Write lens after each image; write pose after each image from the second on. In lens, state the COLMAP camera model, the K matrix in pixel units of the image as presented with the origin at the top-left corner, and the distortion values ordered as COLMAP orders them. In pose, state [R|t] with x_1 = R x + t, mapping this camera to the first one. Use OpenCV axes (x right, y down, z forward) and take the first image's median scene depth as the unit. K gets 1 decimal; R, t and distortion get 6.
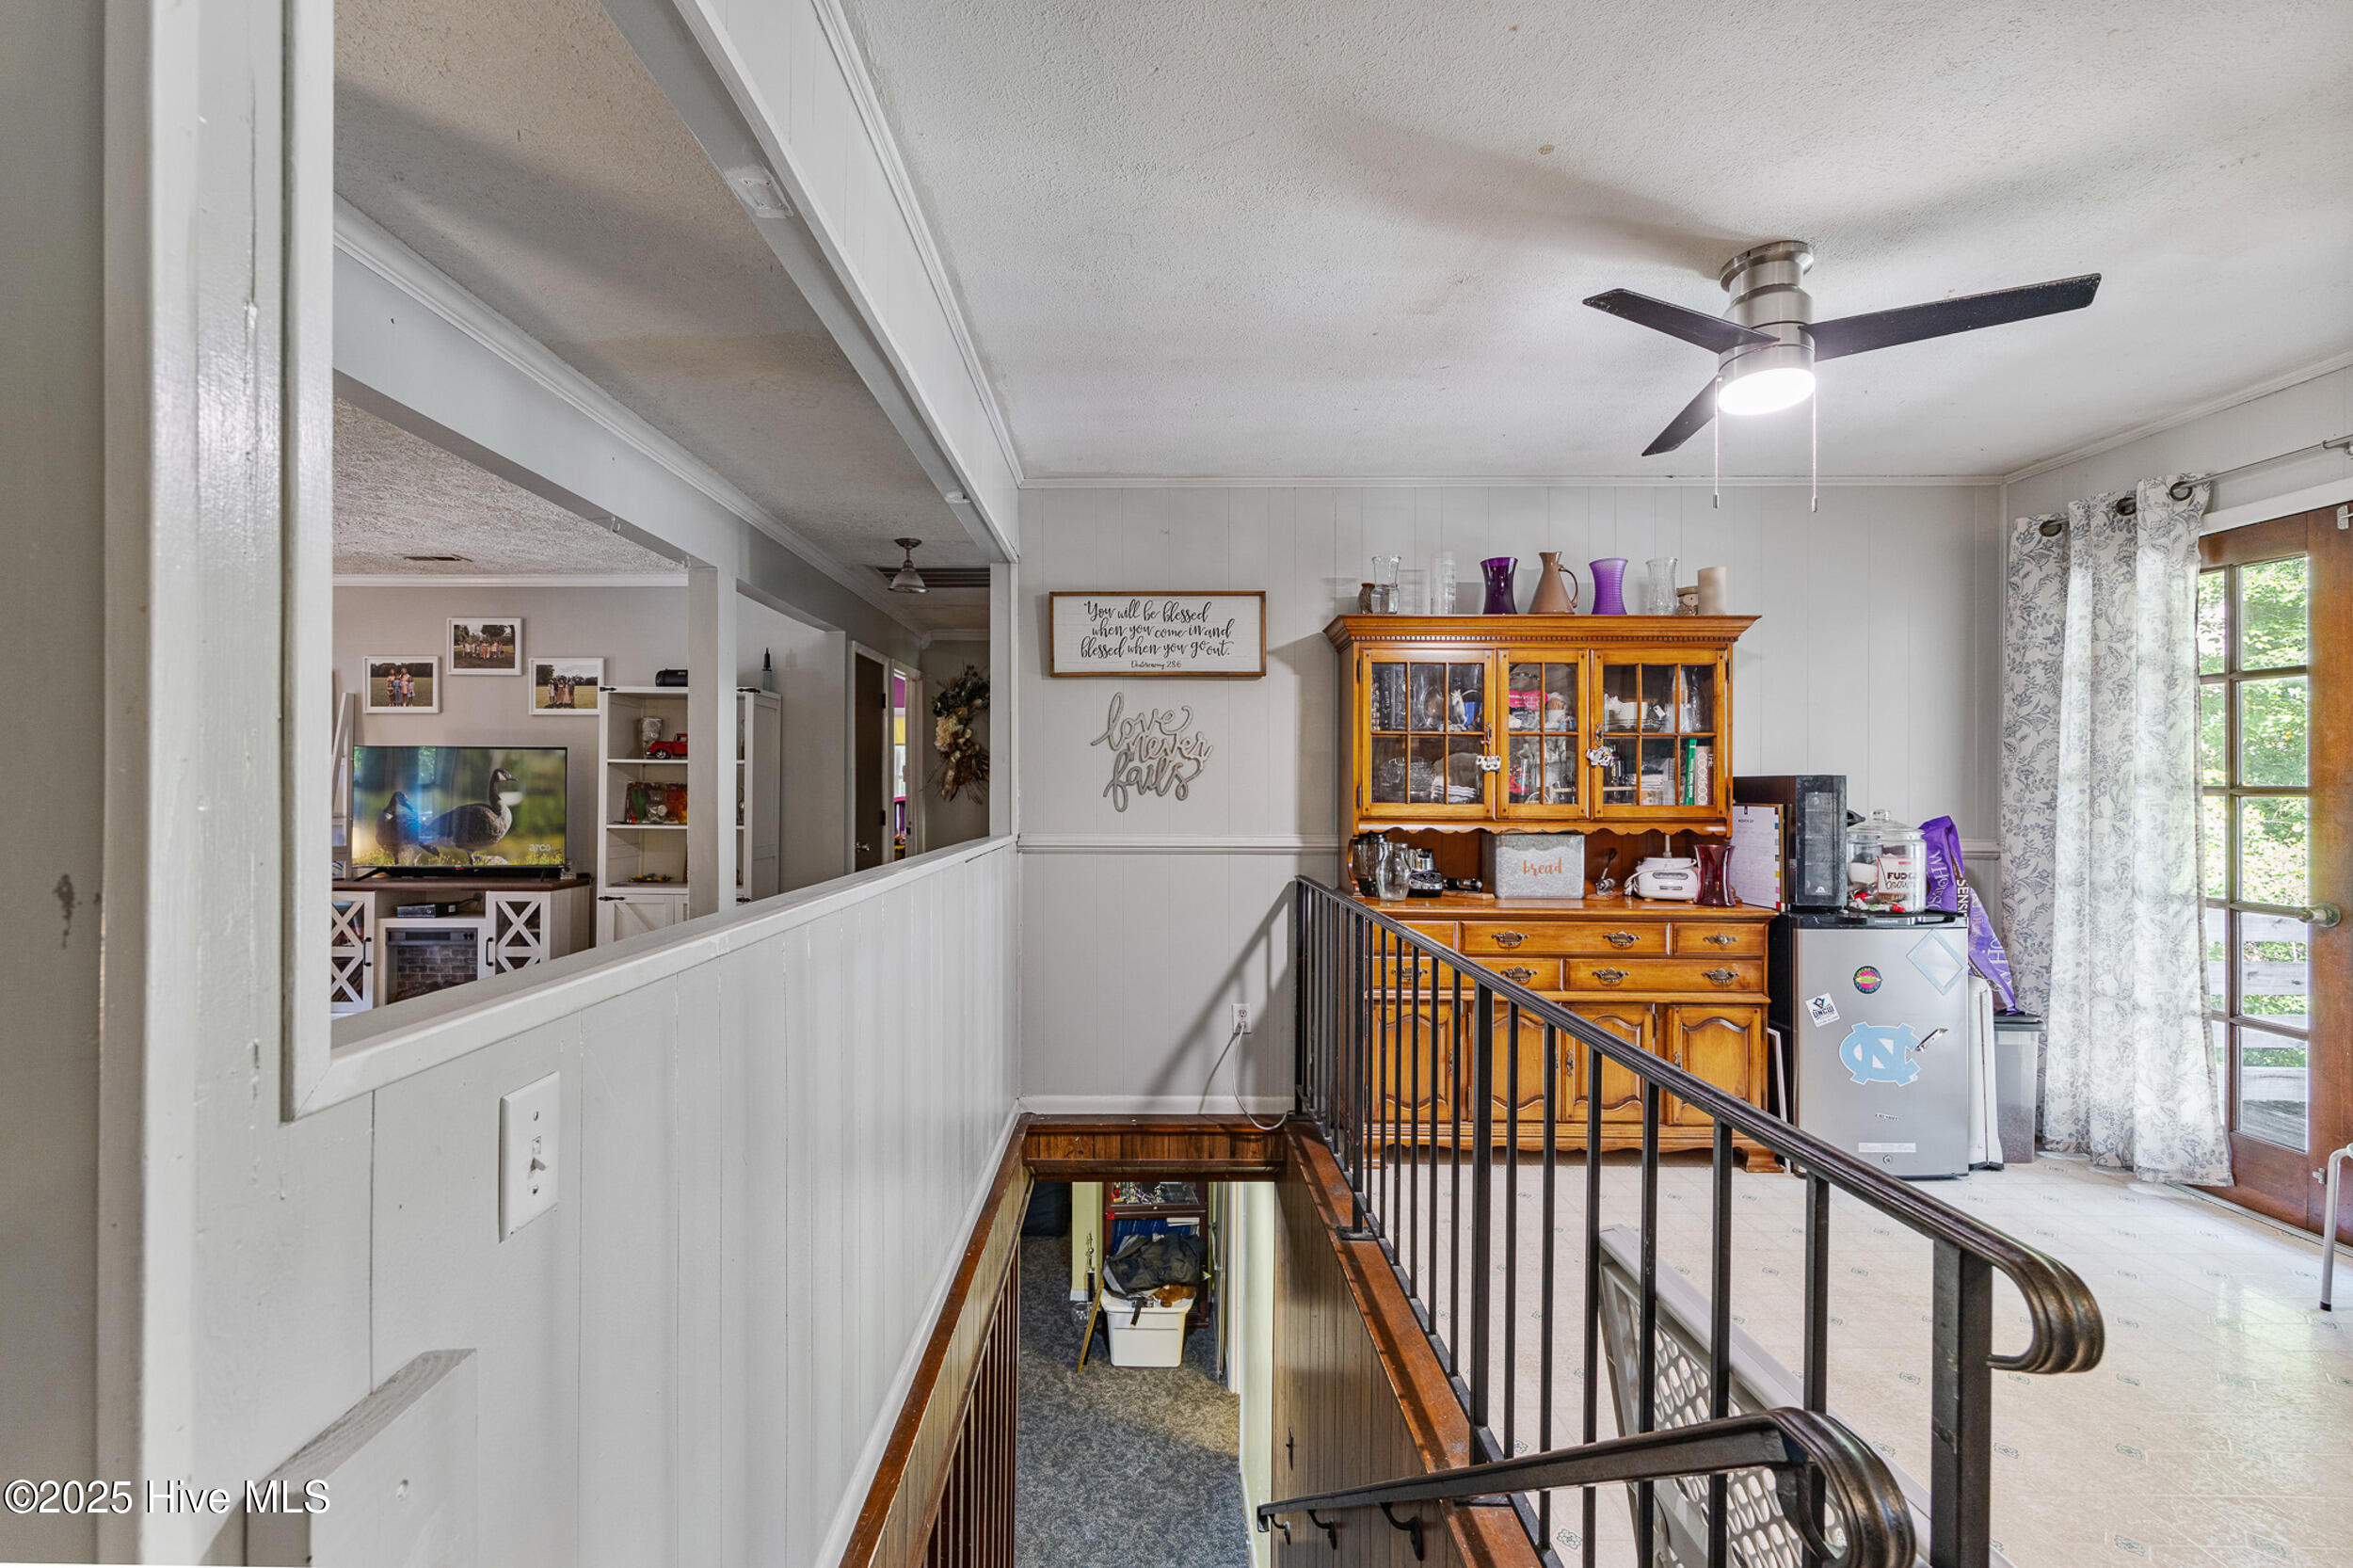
lens RADIAL K [[942.5, 0, 1136.8], [0, 942.5, 787.1], [0, 0, 1]] dist [-0.005244, 0.002422]
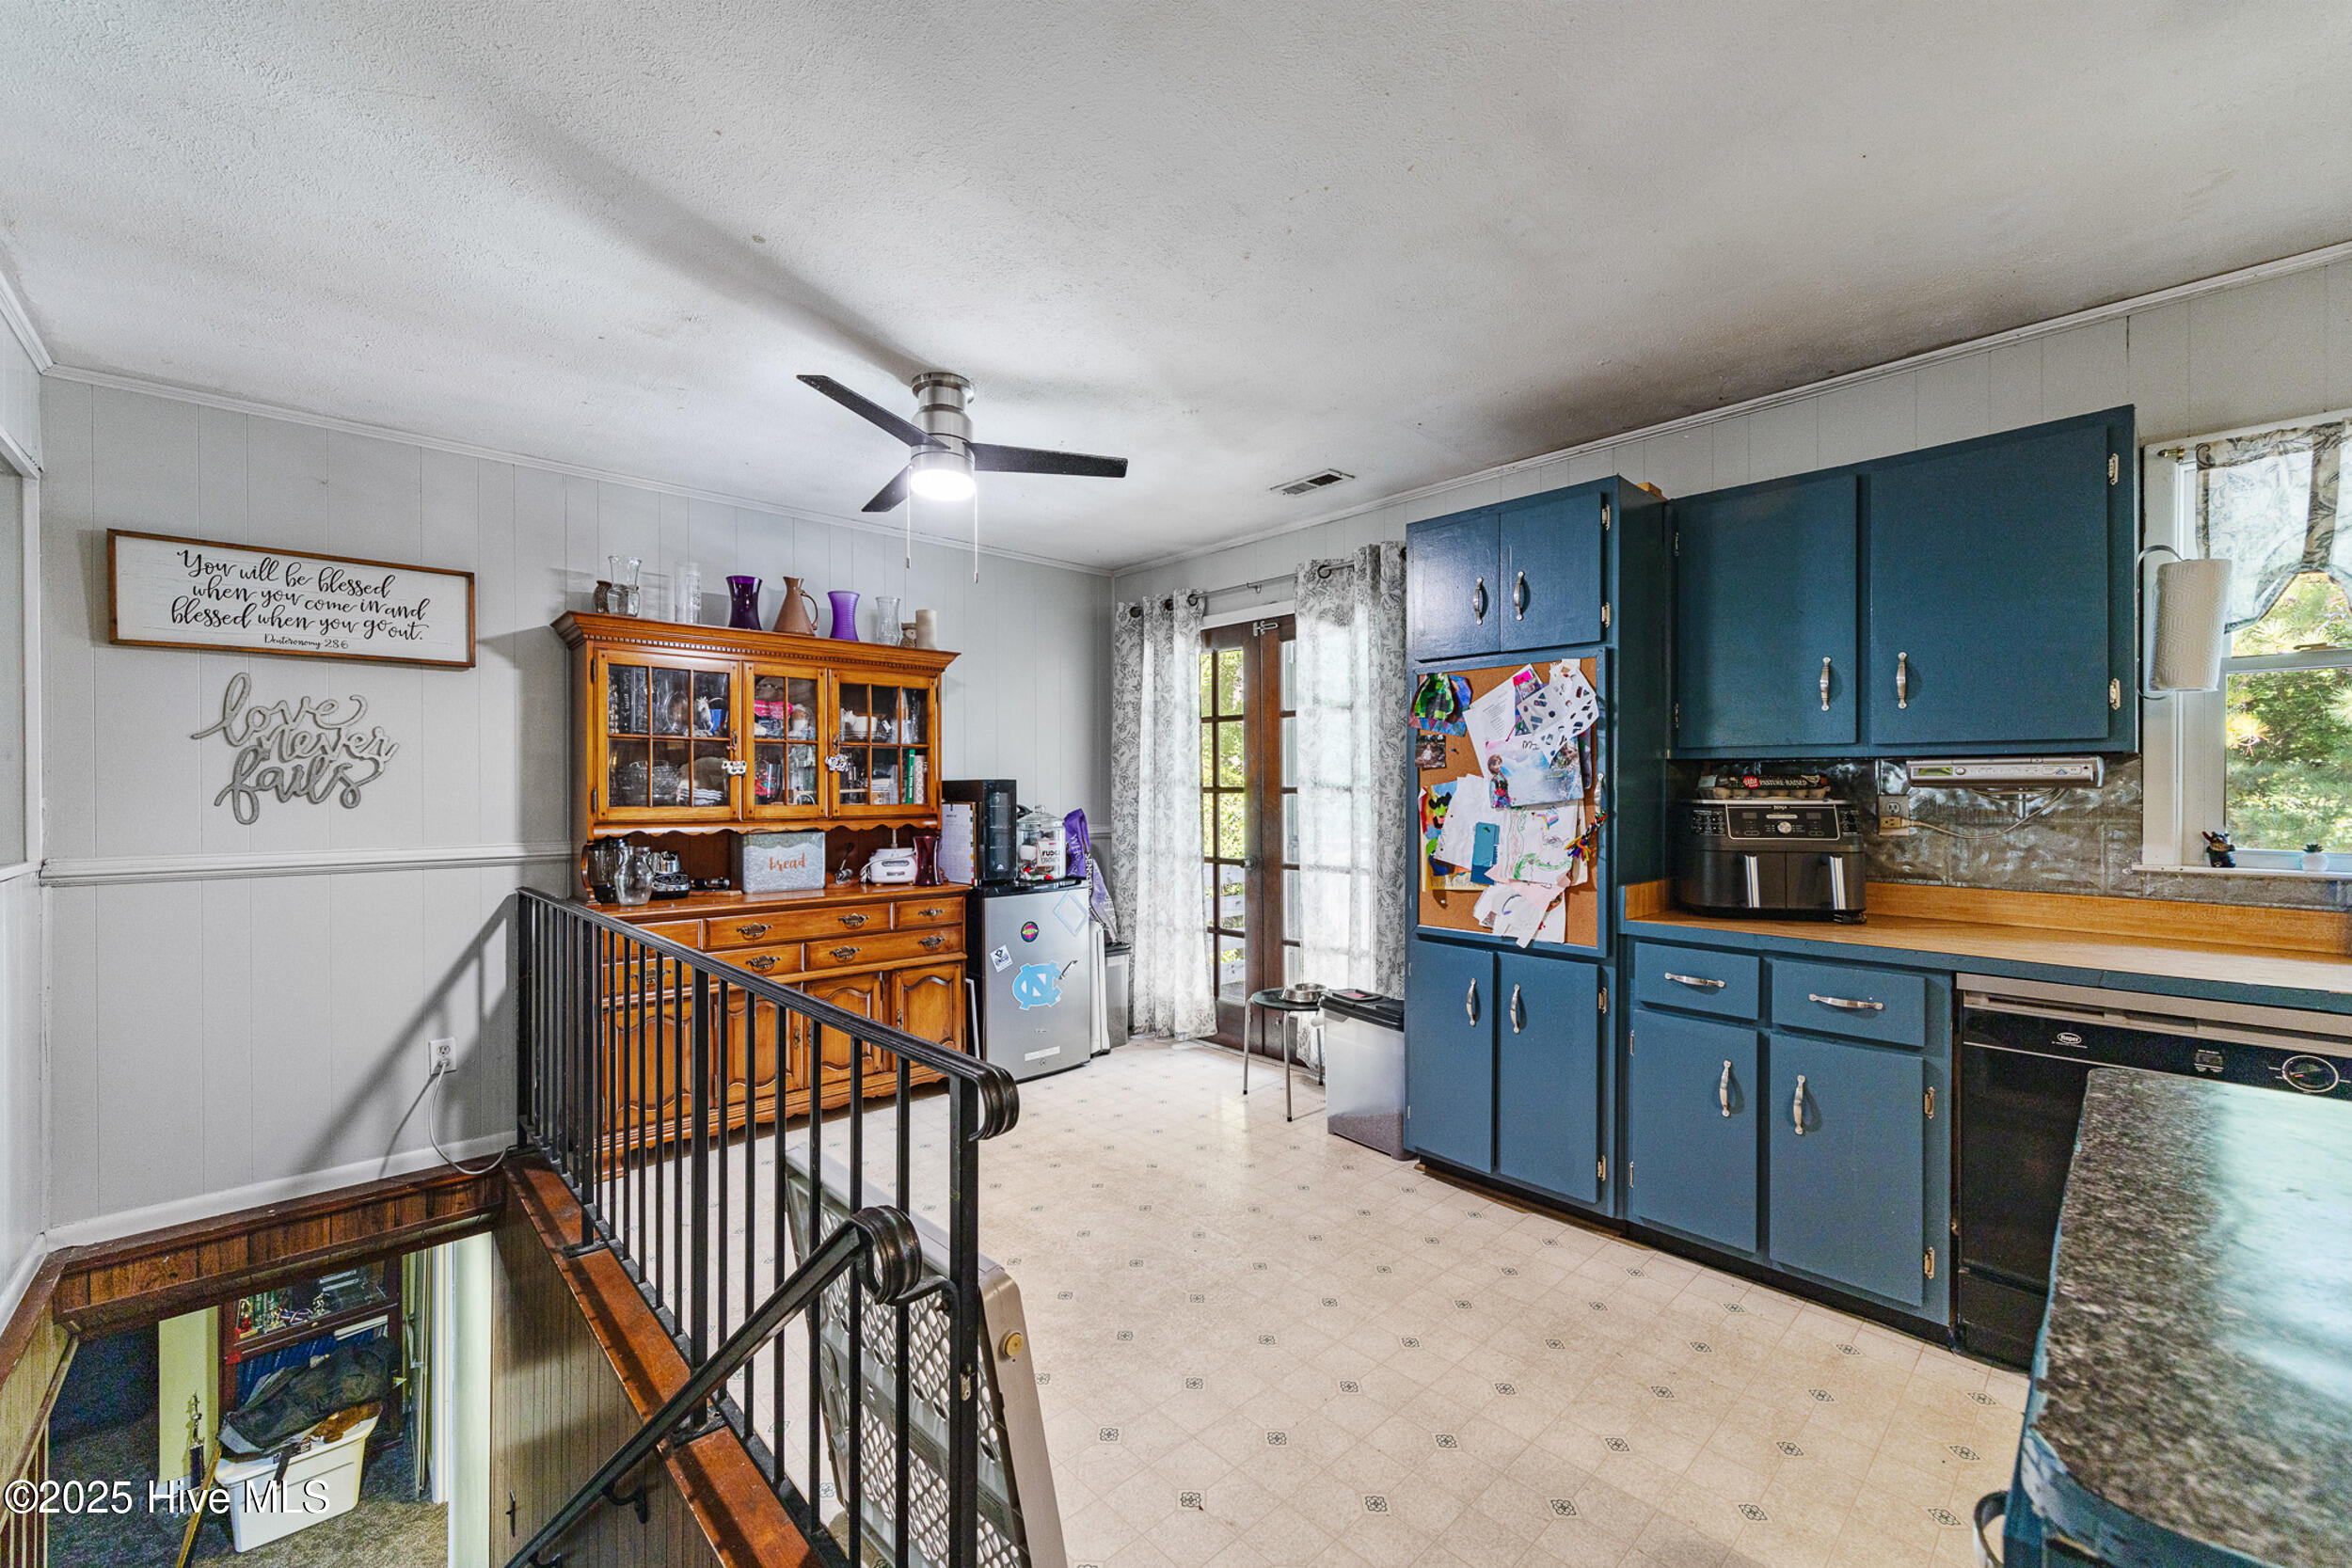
lens RADIAL K [[942.1, 0, 1189.1], [0, 942.1, 785.5], [0, 0, 1]] dist [-0.005244, 0.002422]
pose [[0.723373, -0.003144, 0.690450, 0.011028], [0.004554, 0.999990, -0.000217, -0.002440], [-0.690442, 0.003302, 0.723380, -0.114171]]
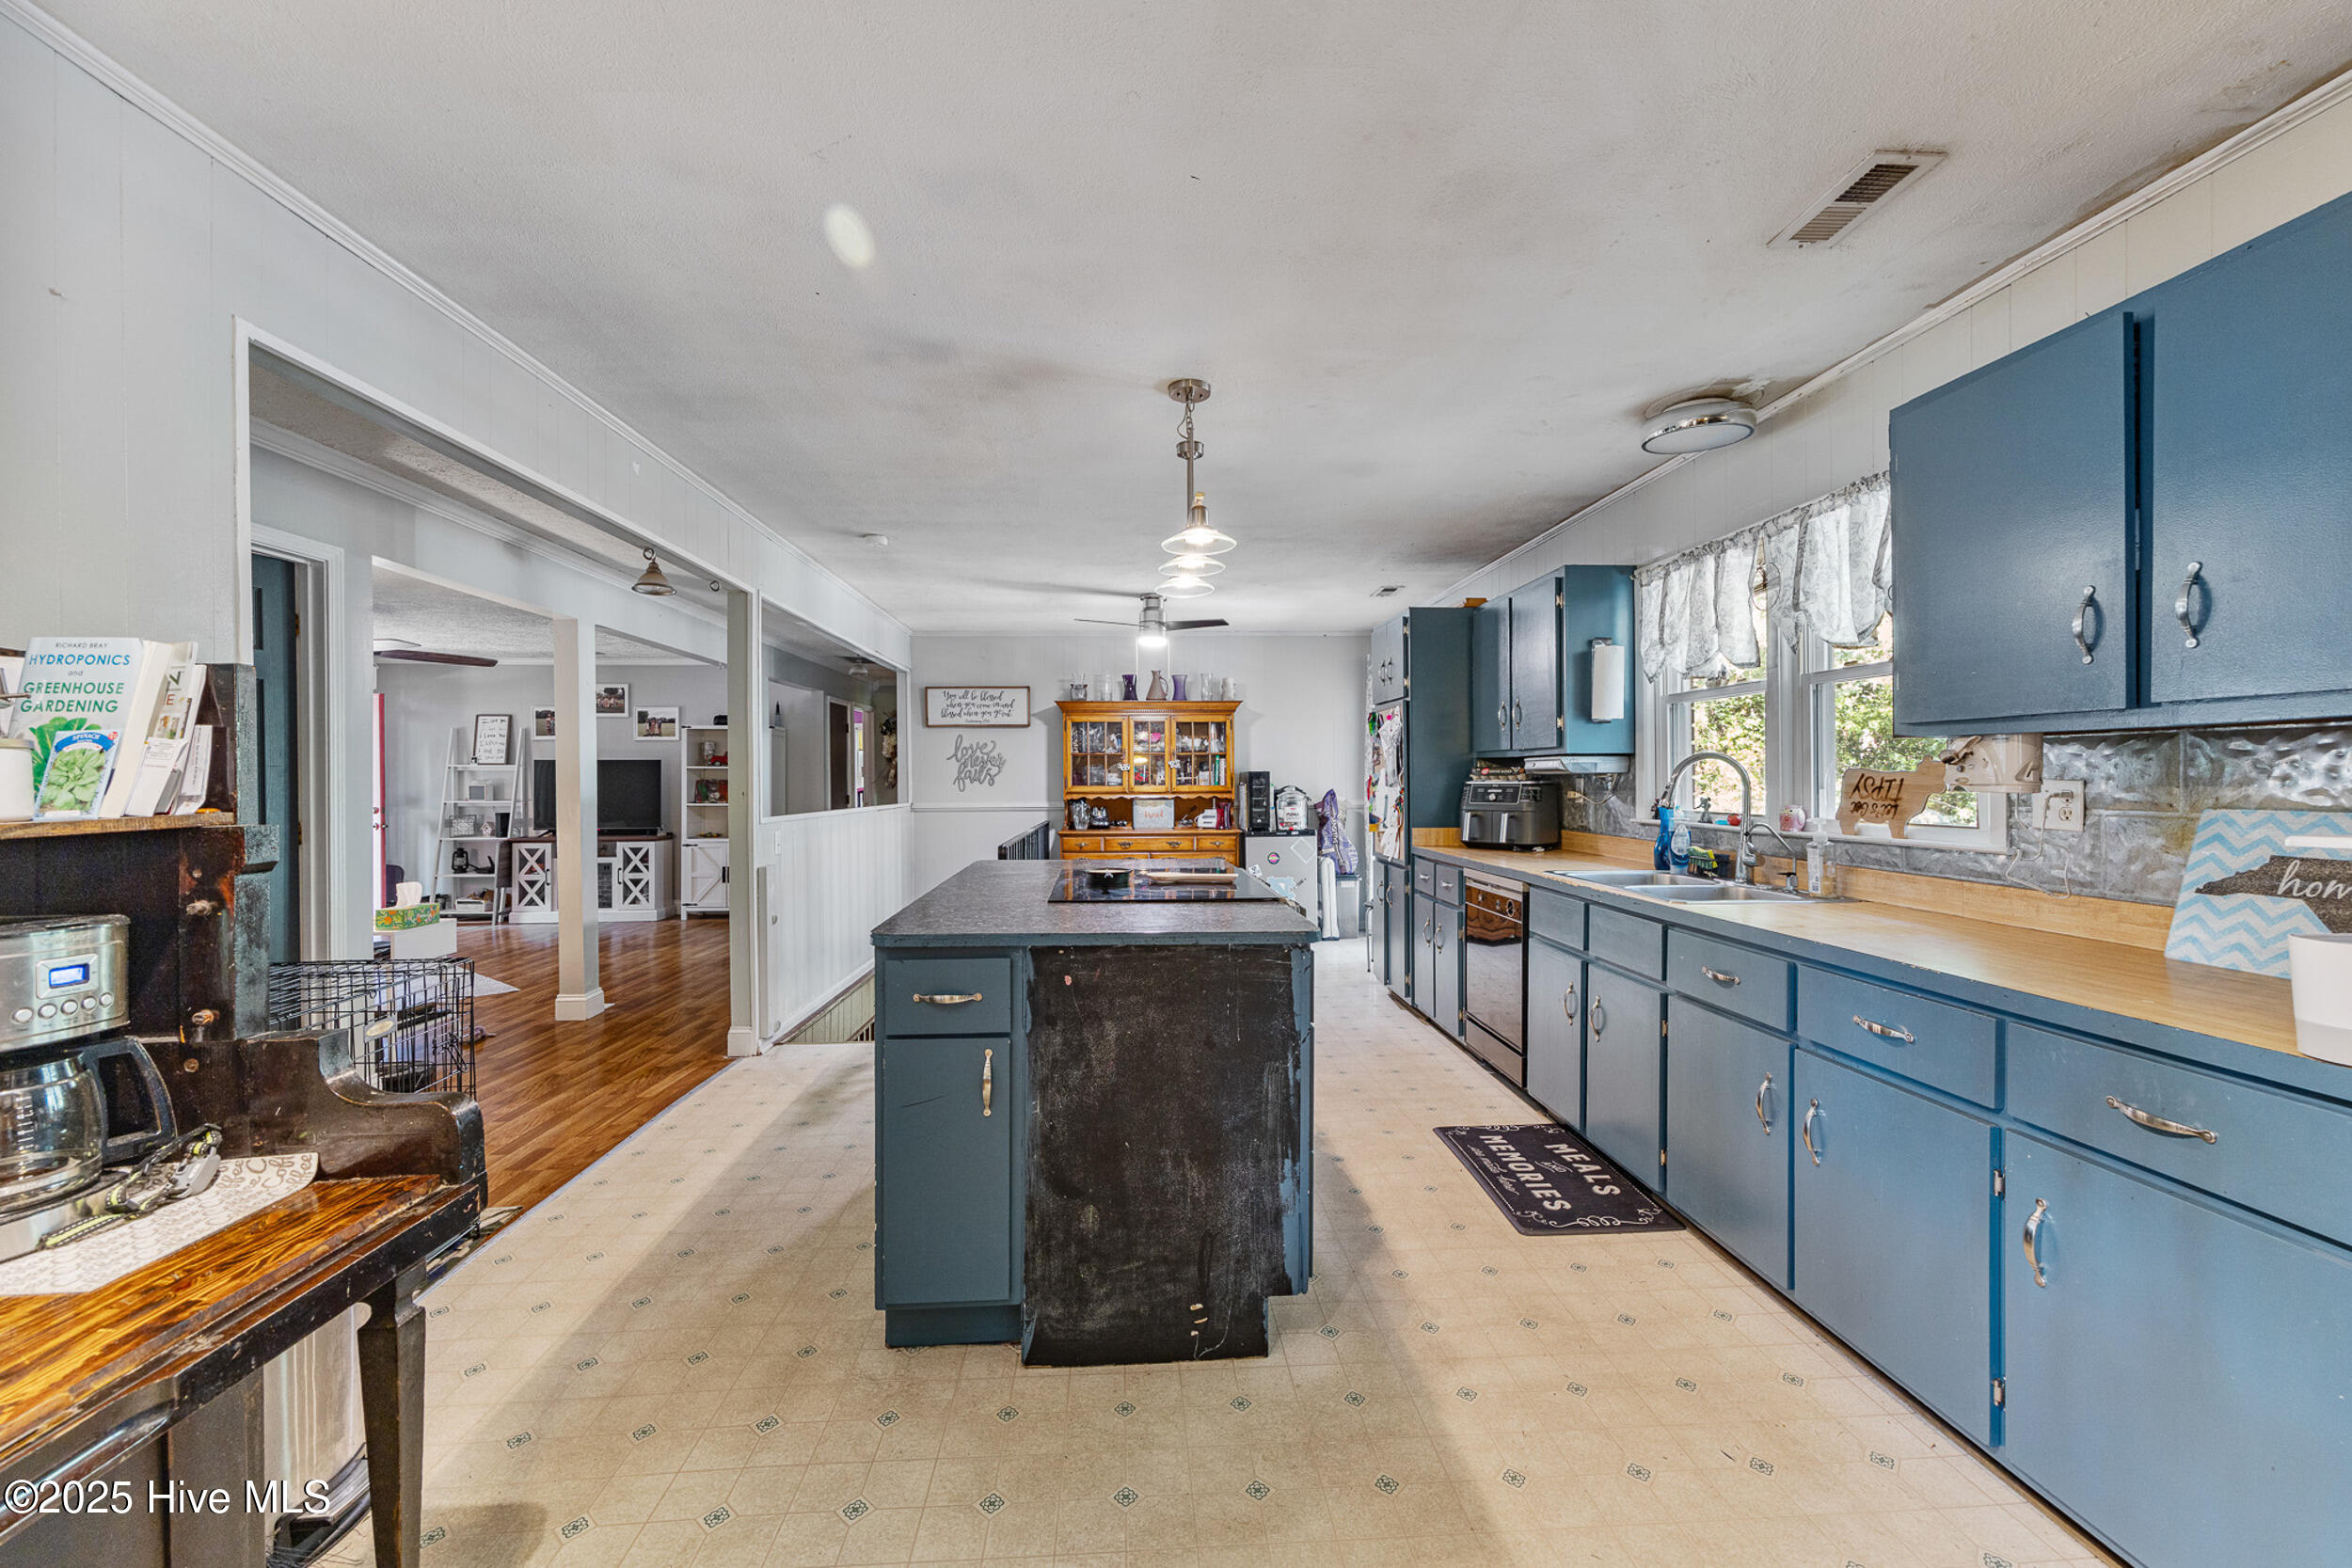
lens RADIAL K [[942.1, 0, 1176.6], [0, 942.1, 781.2], [0, 0, 1]] dist [-0.005244, 0.002422]
pose [[0.997582, -0.009144, 0.068895, 0.318194], [0.009037, 0.999957, 0.001855, 0.004484], [-0.068909, -0.001227, 0.997622, -1.133668]]
